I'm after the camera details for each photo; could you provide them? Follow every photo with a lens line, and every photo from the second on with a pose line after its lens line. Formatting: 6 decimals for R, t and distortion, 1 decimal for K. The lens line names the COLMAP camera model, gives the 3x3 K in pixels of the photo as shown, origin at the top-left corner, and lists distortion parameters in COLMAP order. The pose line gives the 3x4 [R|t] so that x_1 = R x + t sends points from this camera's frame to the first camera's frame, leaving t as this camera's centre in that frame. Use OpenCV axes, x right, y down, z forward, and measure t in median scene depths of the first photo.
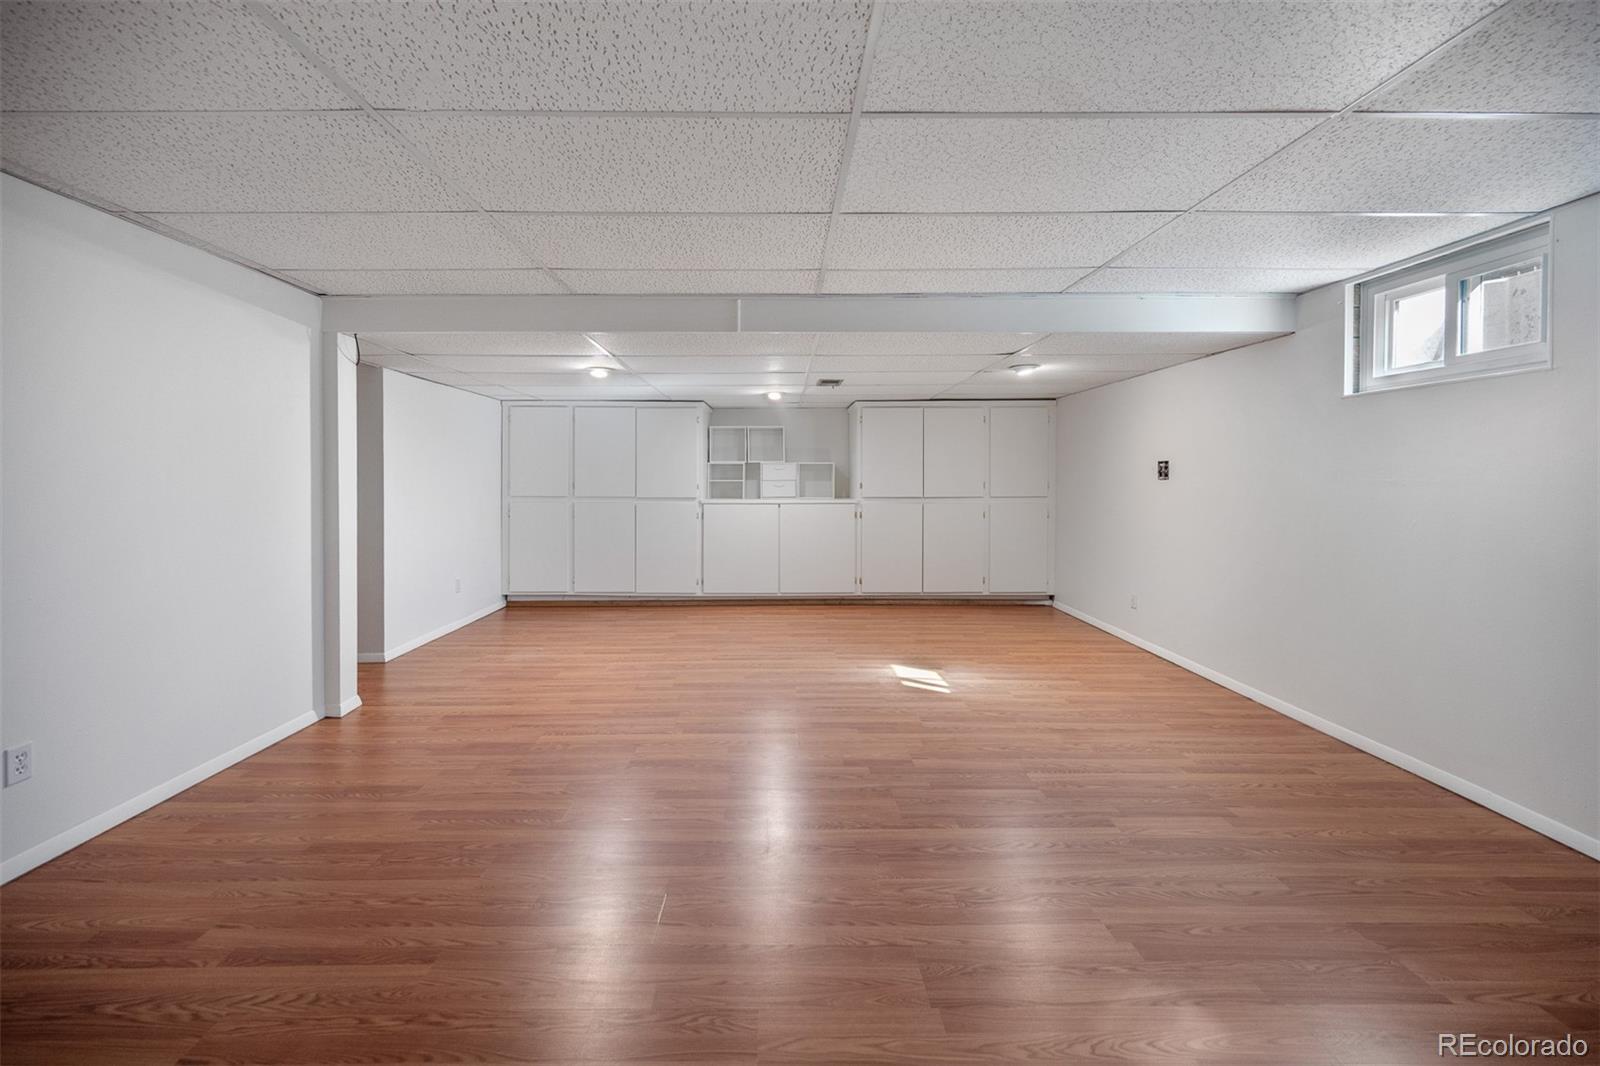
lens RADIAL K [[651.8, 0, 779.0], [0, 651.8, 483.4], [0, 0, 1]] dist [-0.002203, -0.000337]
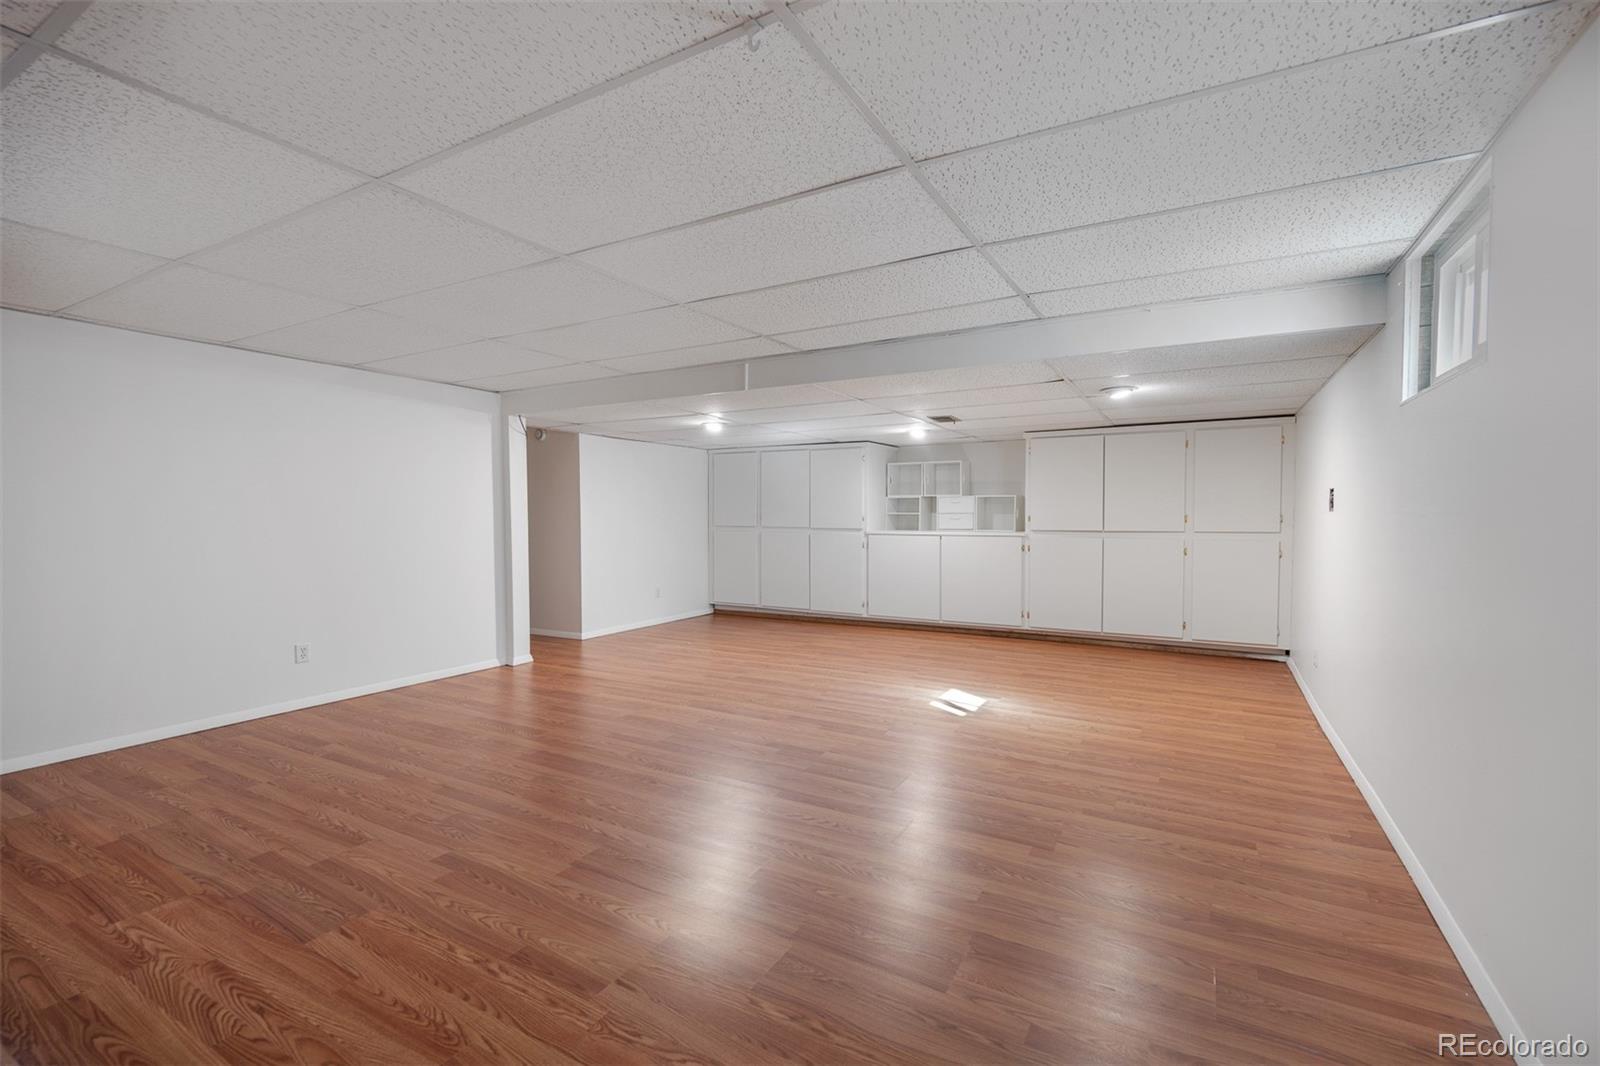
lens RADIAL K [[651.8, 0, 842.8], [0, 651.8, 538.6], [0, 0, 1]] dist [-0.002203, -0.000337]
pose [[0.890904, 0.017120, -0.453868, 0.404653], [-0.002568, 0.999463, 0.032658, 0.002814], [0.454184, -0.027929, 0.890470, -0.006306]]
